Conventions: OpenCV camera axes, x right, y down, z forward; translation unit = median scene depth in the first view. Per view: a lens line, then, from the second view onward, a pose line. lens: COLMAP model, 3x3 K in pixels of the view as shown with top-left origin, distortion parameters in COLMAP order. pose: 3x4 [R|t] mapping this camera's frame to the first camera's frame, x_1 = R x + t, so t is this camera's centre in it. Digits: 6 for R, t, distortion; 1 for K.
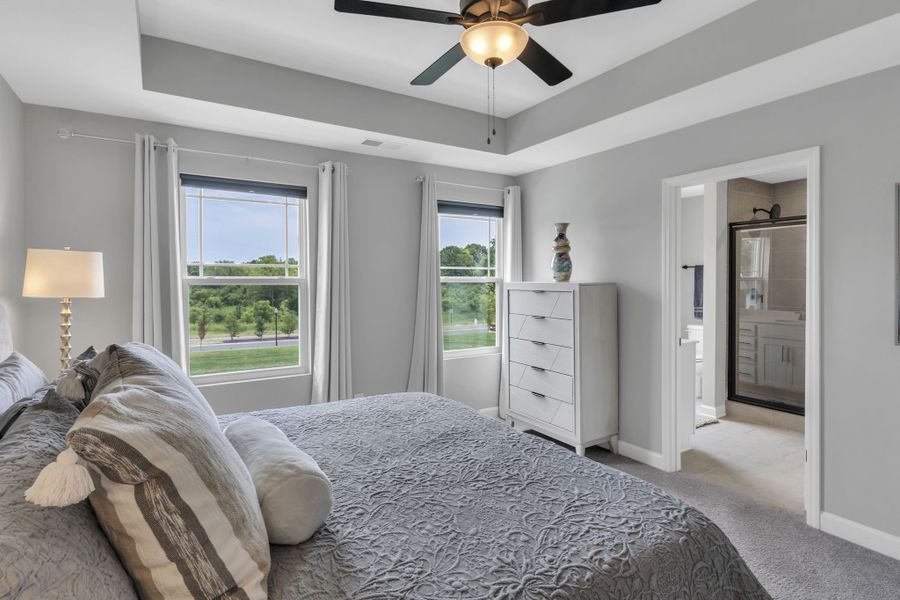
lens RADIAL K [[465.9, 0, 449.8], [0, 465.9, 284.7], [0, 0, 1]] dist [0.000480, 0.000079]
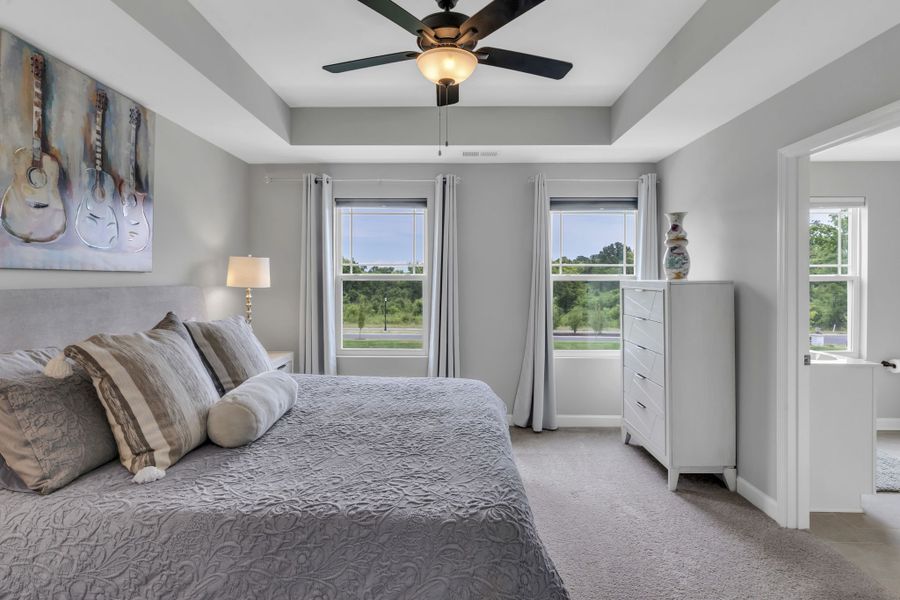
lens RADIAL K [[469.0, 0, 444.3], [0, 469.0, 276.2], [0, 0, 1]] dist [-0.005973, -0.001283]
pose [[0.835670, 0.002280, -0.549227, 0.422734], [-0.010431, 0.999877, -0.011721, 0.001651], [0.549133, 0.015524, 0.835591, 0.038206]]
